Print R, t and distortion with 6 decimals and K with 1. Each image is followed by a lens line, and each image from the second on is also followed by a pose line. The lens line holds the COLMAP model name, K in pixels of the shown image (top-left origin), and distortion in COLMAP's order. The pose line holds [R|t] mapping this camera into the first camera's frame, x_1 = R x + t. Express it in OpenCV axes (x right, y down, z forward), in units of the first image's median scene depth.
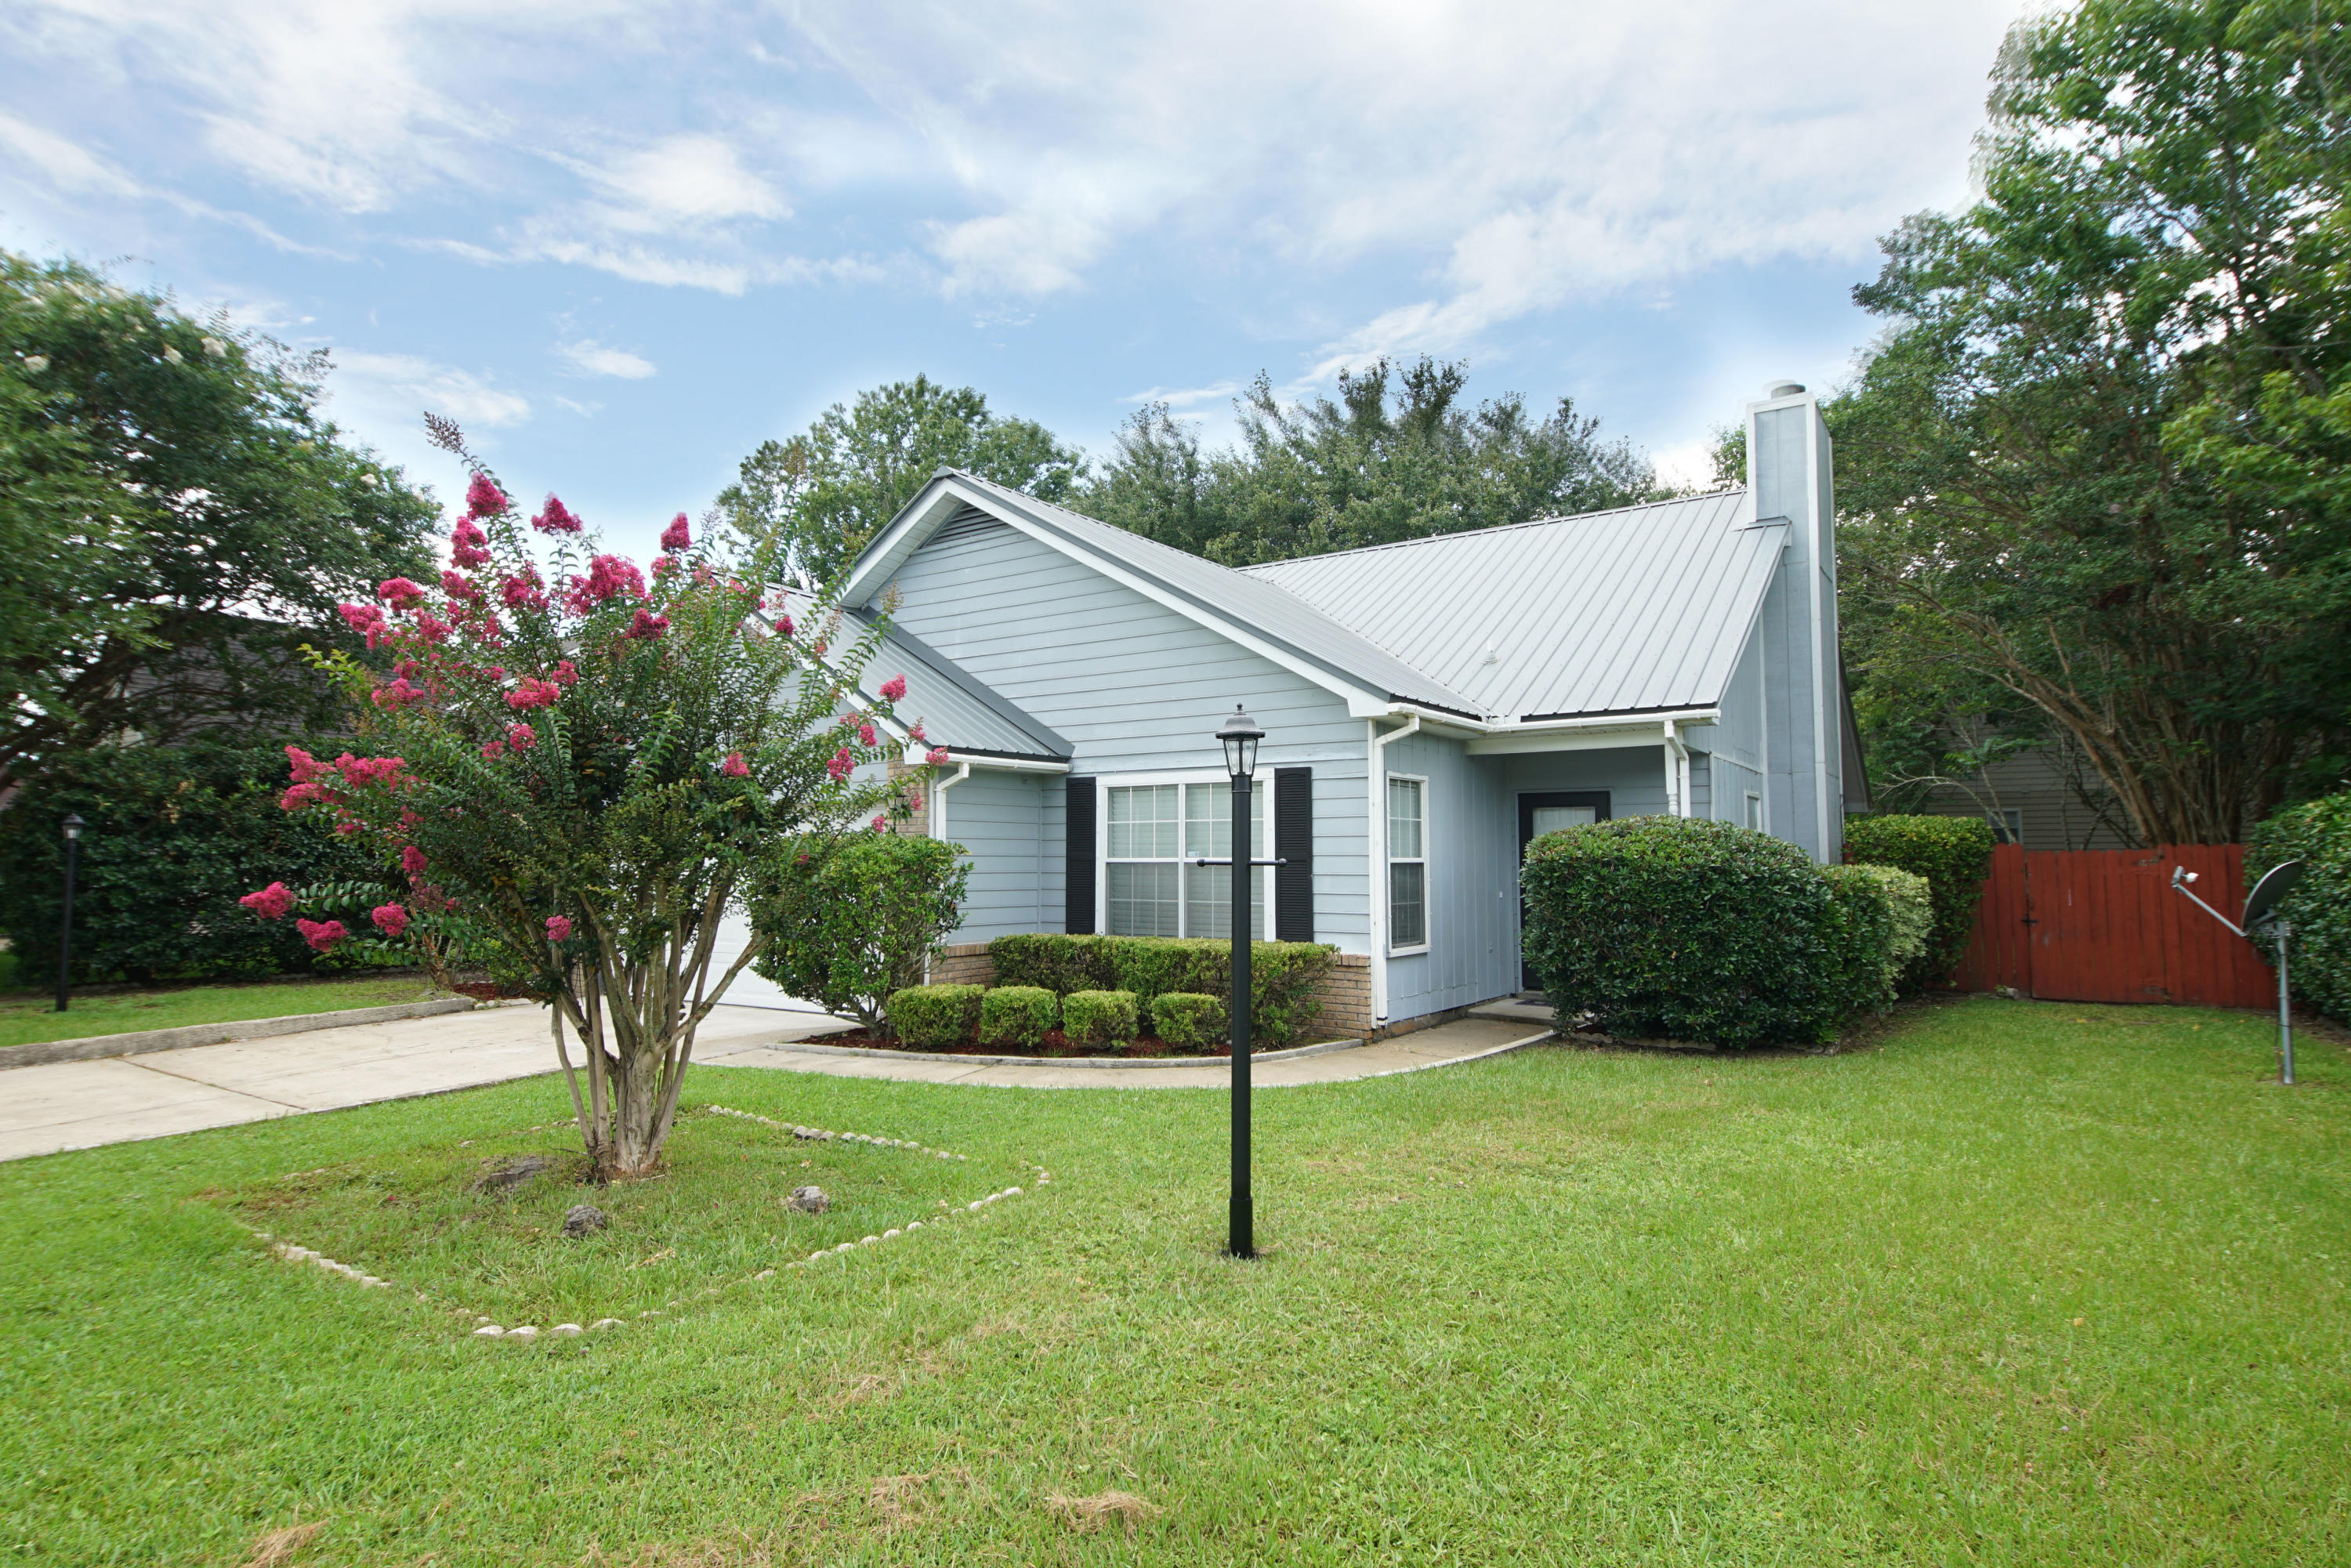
lens RADIAL K [[1267.1, 0, 1139.0], [0, 1267.1, 758.9], [0, 0, 1]] dist [0.022200, -0.017488]
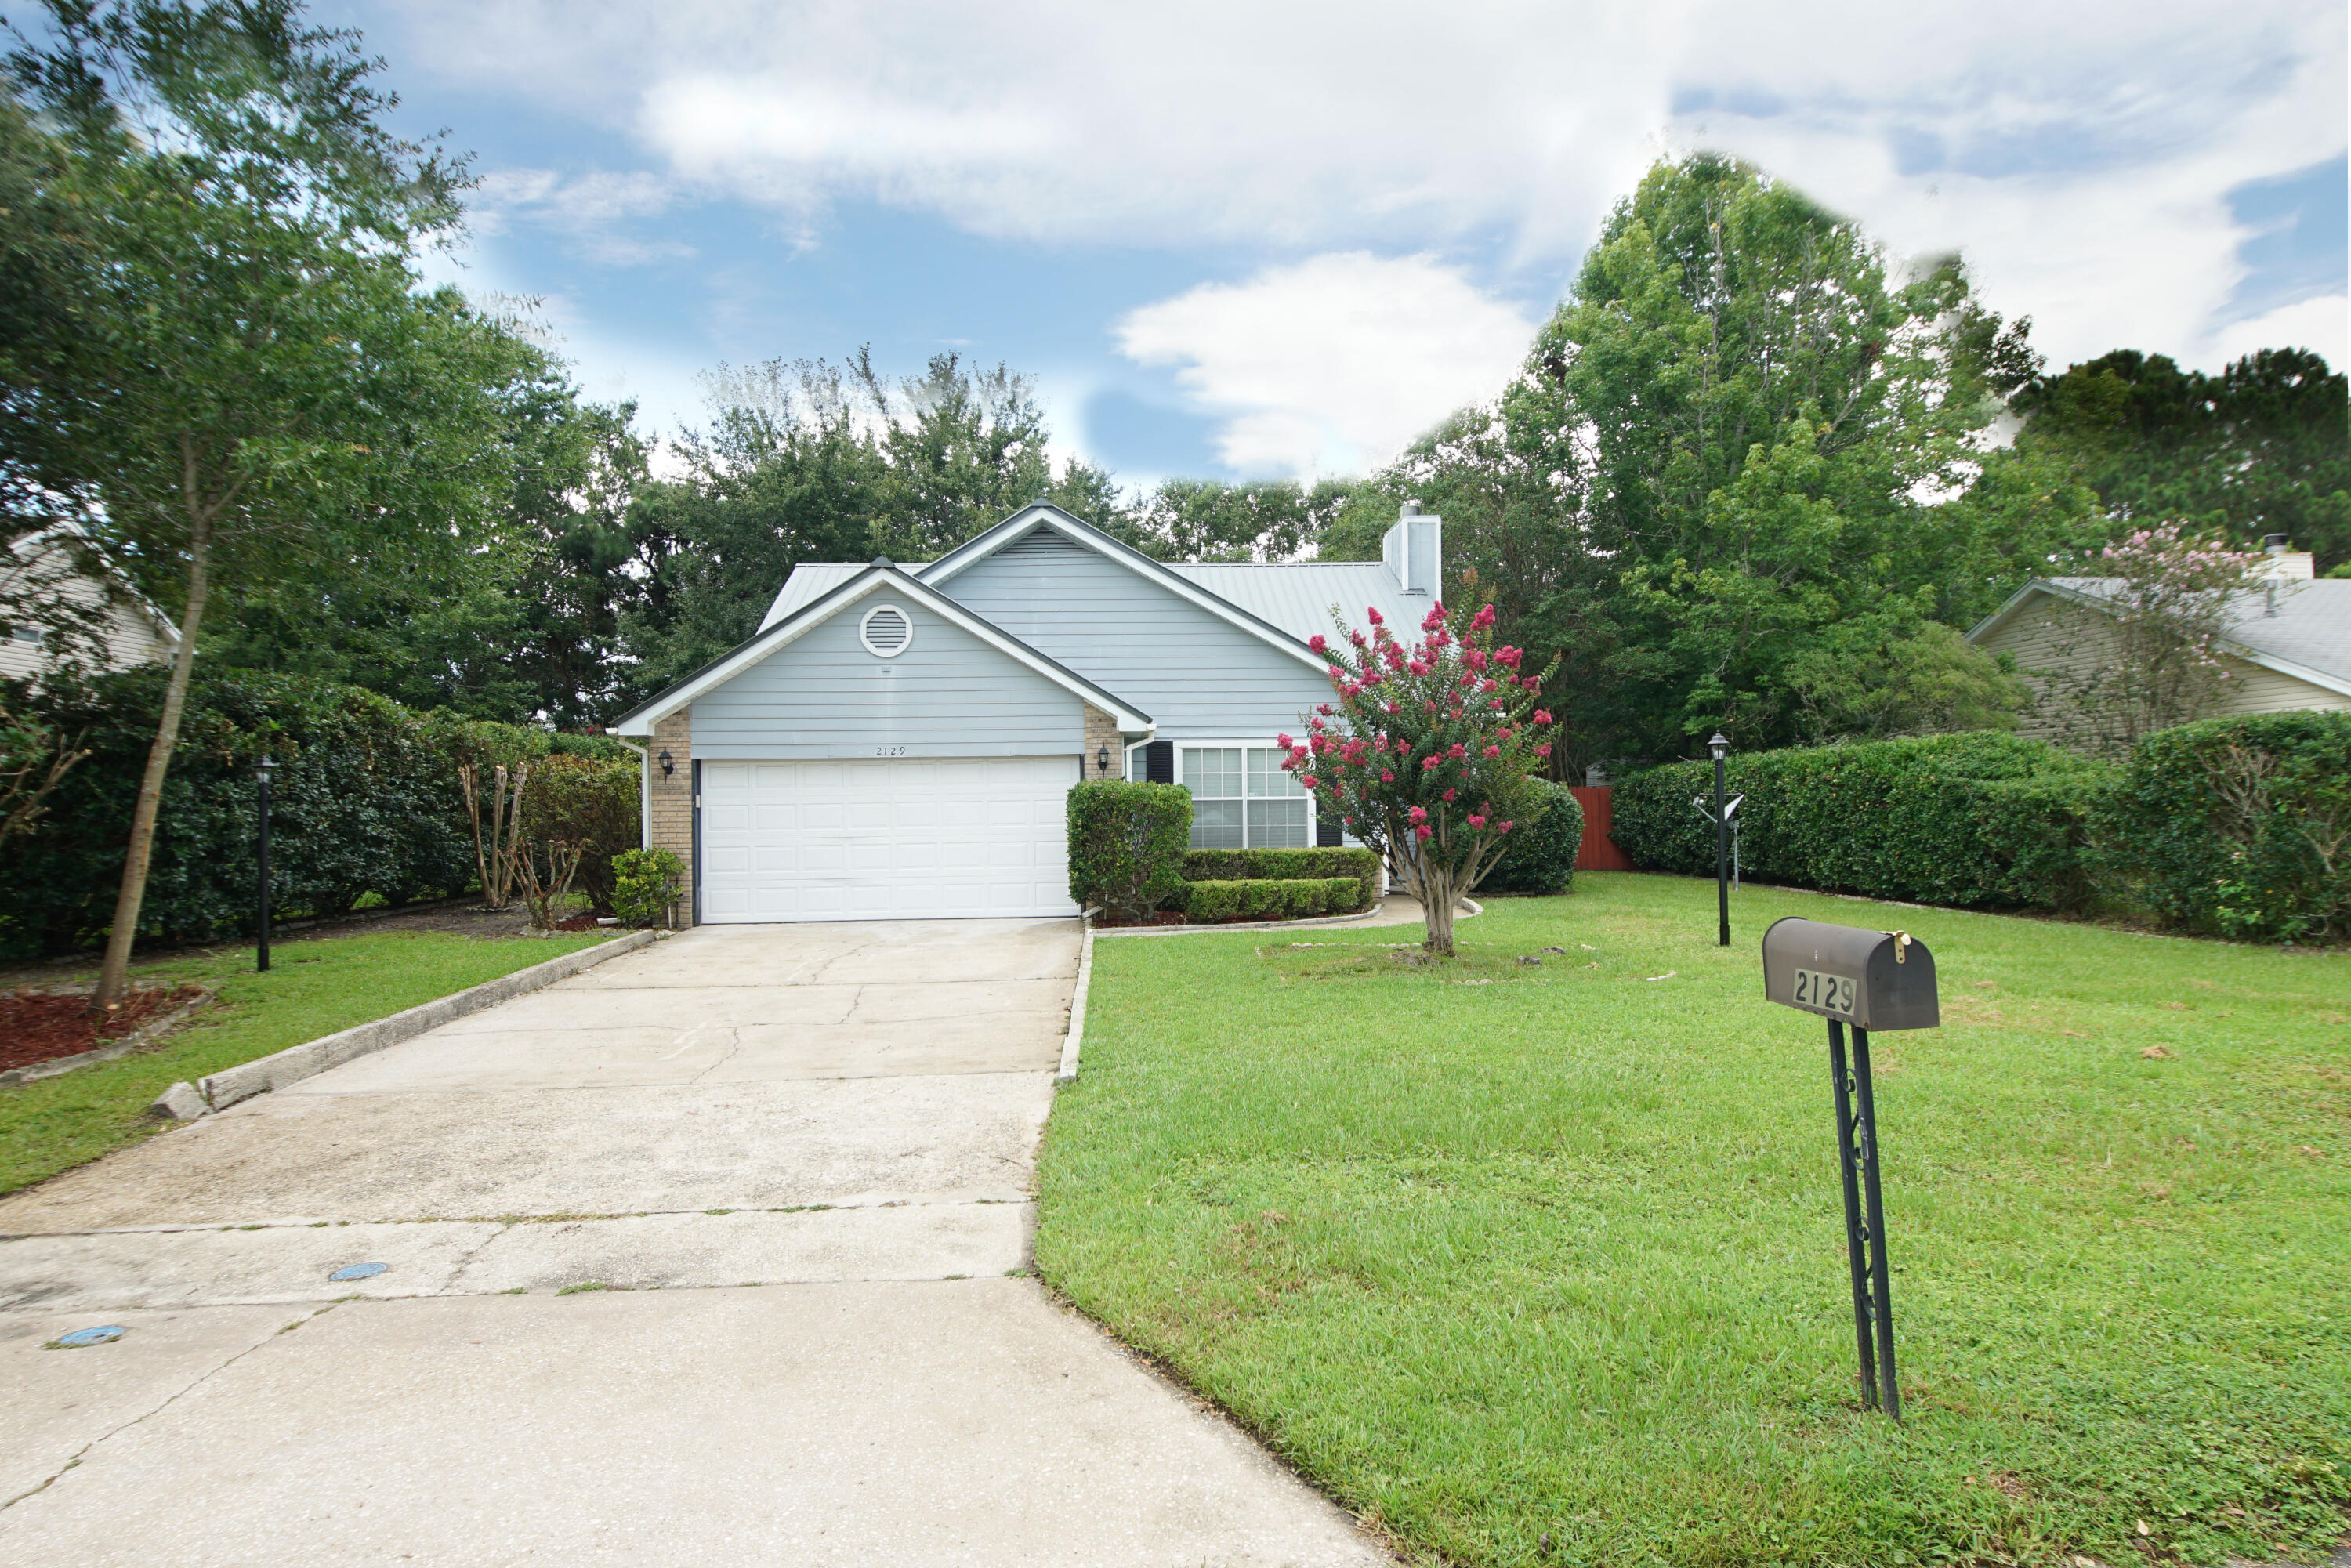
lens RADIAL K [[1260.0, 0, 1153.9], [0, 1260.0, 771.2], [0, 0, 1]] dist [0.042149, -0.043971]
pose [[0.792622, 0.006840, 0.609674, -0.928547], [-0.039213, 0.998439, 0.039779, -0.007484], [-0.608450, -0.055437, 0.791653, -0.115429]]
